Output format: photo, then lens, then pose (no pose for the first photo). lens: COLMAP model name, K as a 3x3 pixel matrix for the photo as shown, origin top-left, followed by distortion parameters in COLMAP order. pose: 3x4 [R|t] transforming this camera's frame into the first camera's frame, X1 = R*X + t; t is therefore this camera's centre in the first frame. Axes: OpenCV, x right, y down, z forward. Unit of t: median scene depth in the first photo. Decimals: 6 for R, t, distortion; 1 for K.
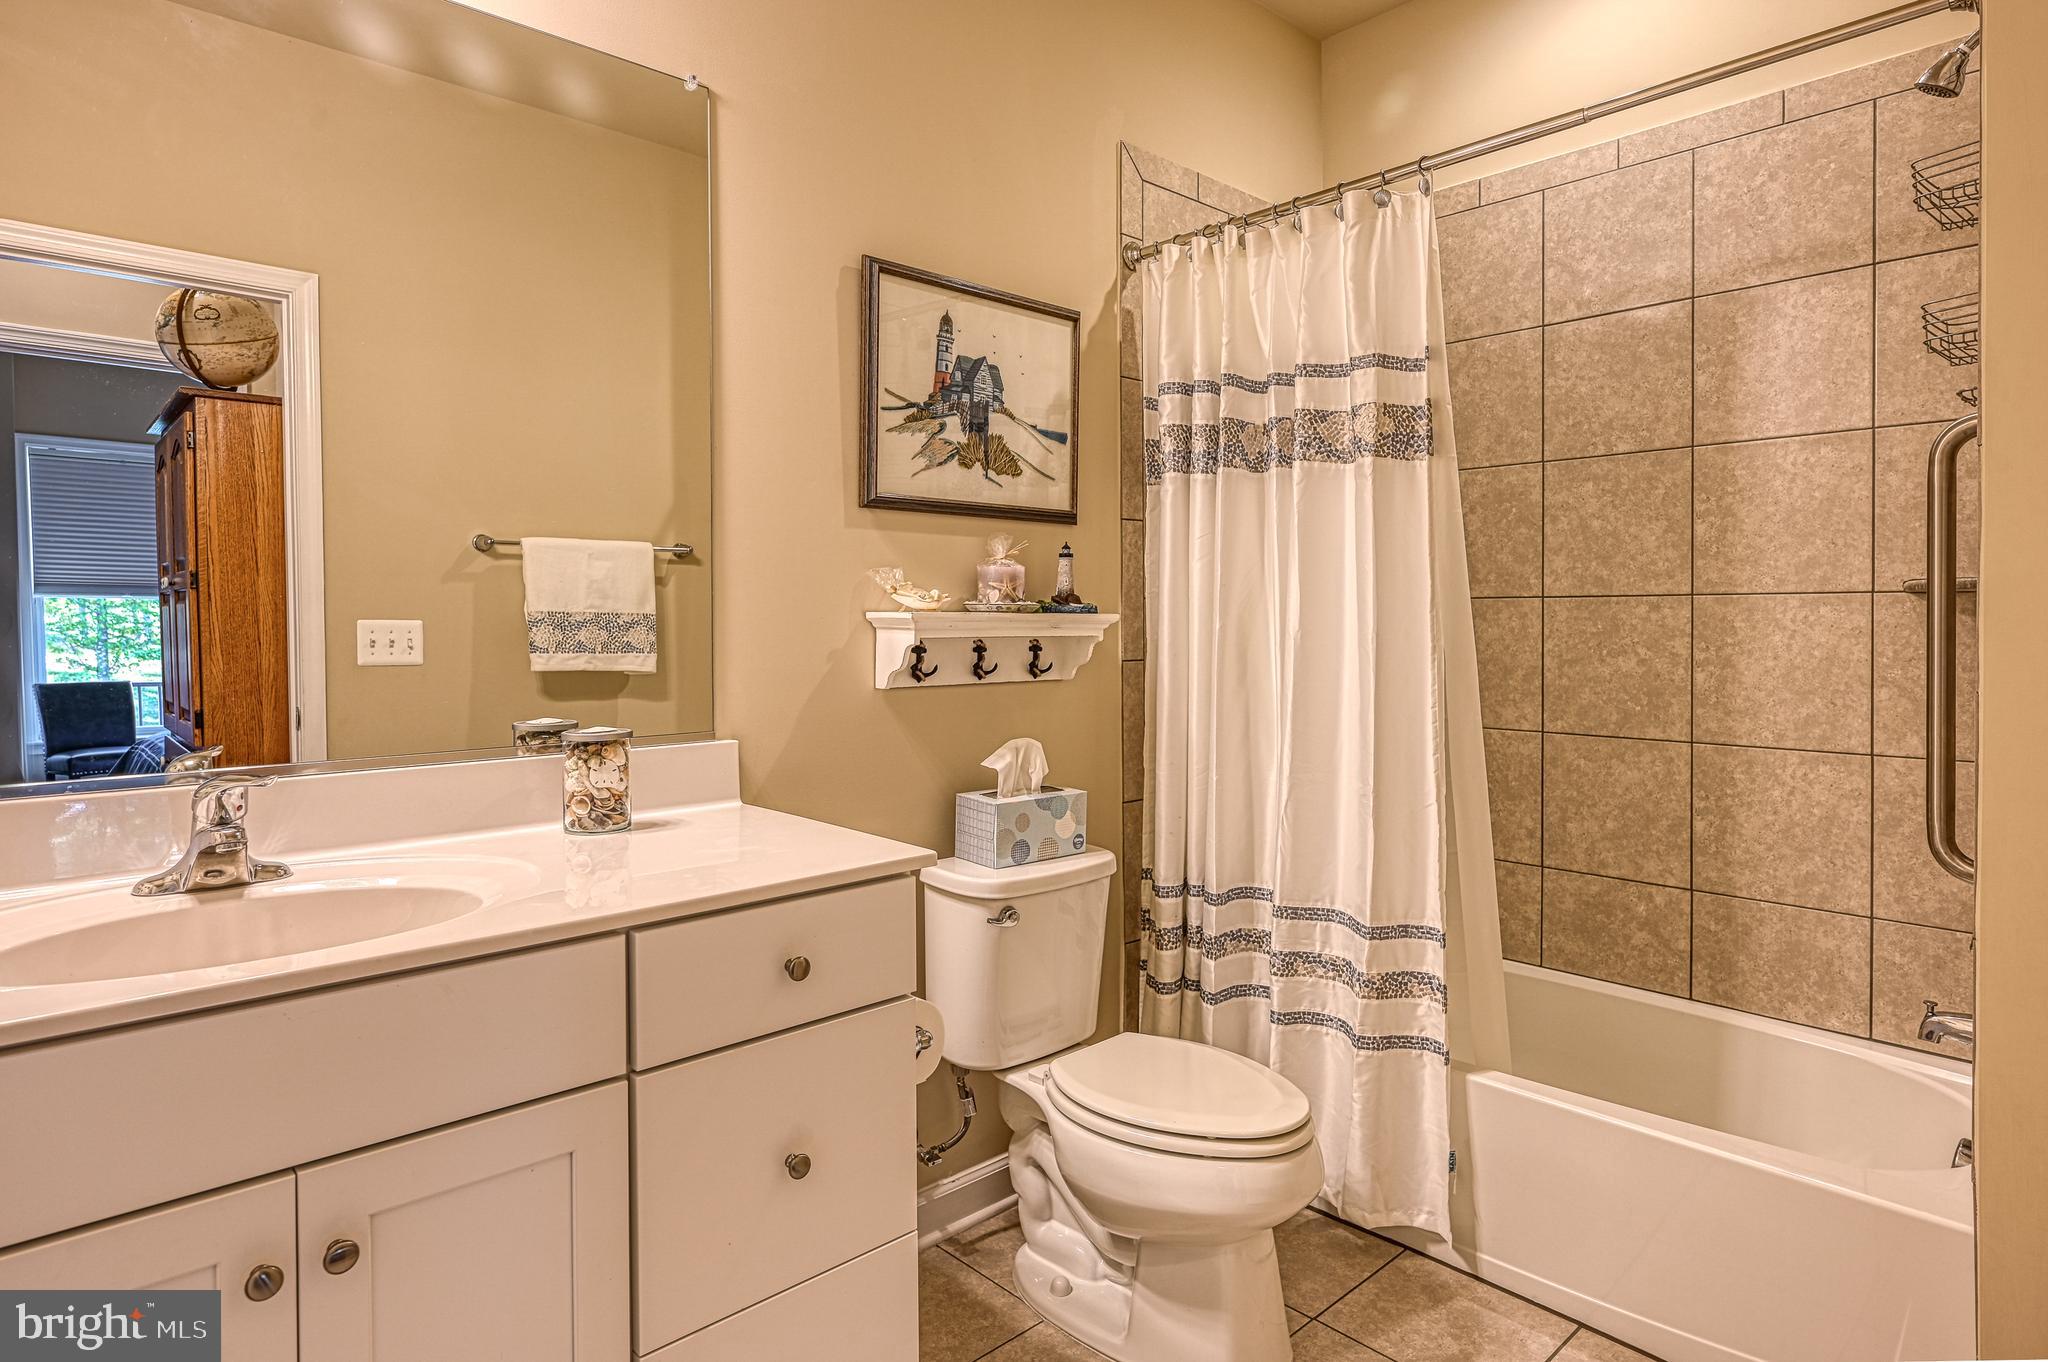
lens RADIAL K [[1091.8, 0, 1022.2], [0, 1091.8, 653.9], [0, 0, 1]] dist [0.003448, 0.001166]
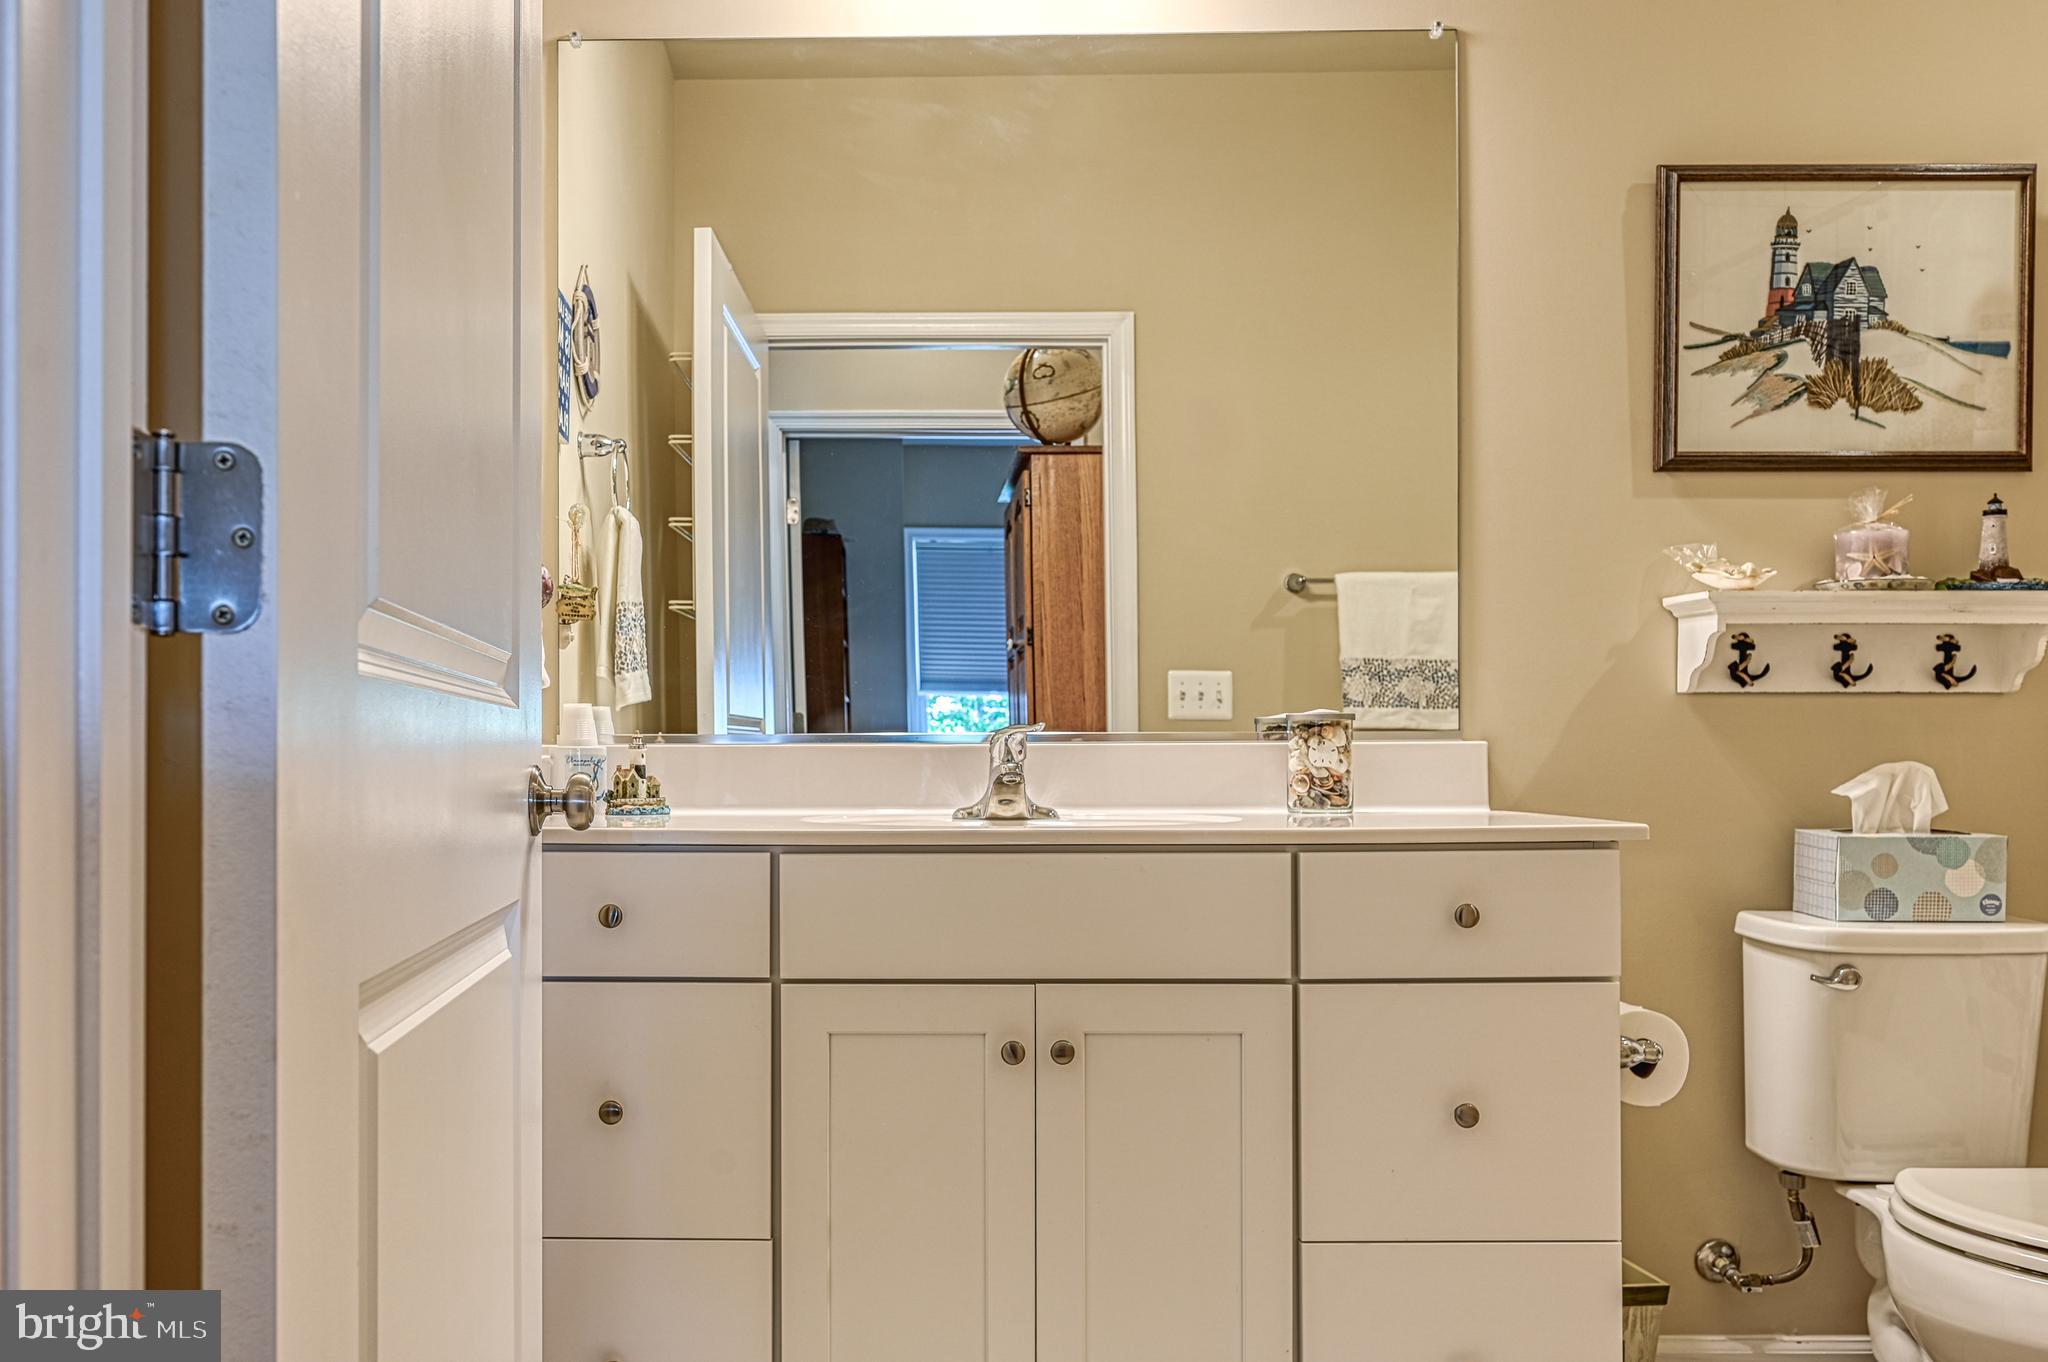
lens RADIAL K [[1603.4, 0, 1024.0], [0, 1603.4, 681.0], [0, 0, 1]] dist [0.006206, 0.002306]
pose [[0.783283, -0.036170, -0.620612, 0.200871], [-0.002185, 0.998140, -0.060931, 0.086962], [0.621662, 0.049082, 0.781747, -0.199400]]
